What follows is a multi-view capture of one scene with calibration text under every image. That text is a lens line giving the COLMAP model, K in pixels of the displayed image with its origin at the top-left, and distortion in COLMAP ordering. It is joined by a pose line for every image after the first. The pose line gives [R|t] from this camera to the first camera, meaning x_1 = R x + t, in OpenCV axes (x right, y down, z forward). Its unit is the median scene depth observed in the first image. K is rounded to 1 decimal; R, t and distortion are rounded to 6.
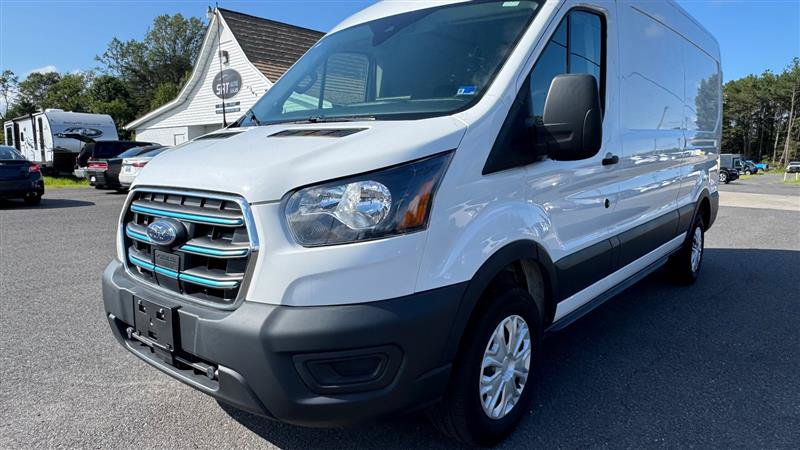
lens RADIAL K [[539.4, 0, 398.2], [0, 539.4, 226.0], [0, 0, 1]] dist [-0.020120, -0.001179]
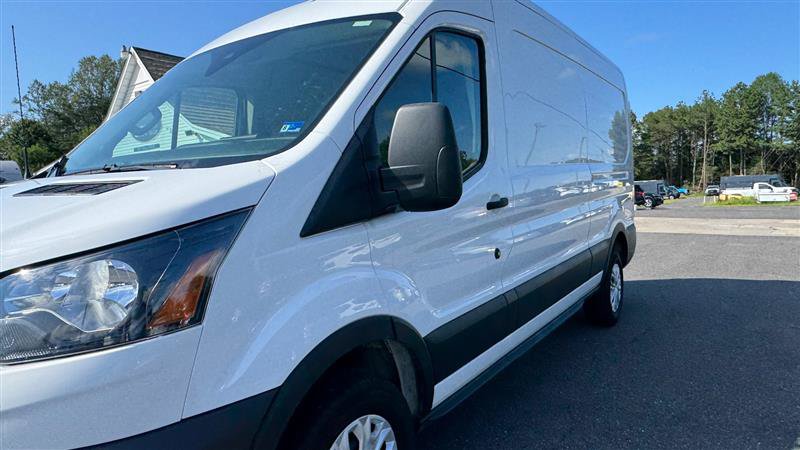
lens RADIAL K [[539.4, 0, 404.9], [0, 539.4, 222.5], [0, 0, 1]] dist [-0.020120, -0.001179]
pose [[0.992631, -0.040712, 0.114136, 0.147519], [0.048844, 0.996394, -0.069376, -0.038827], [-0.110900, 0.074440, 0.991040, 0.165075]]
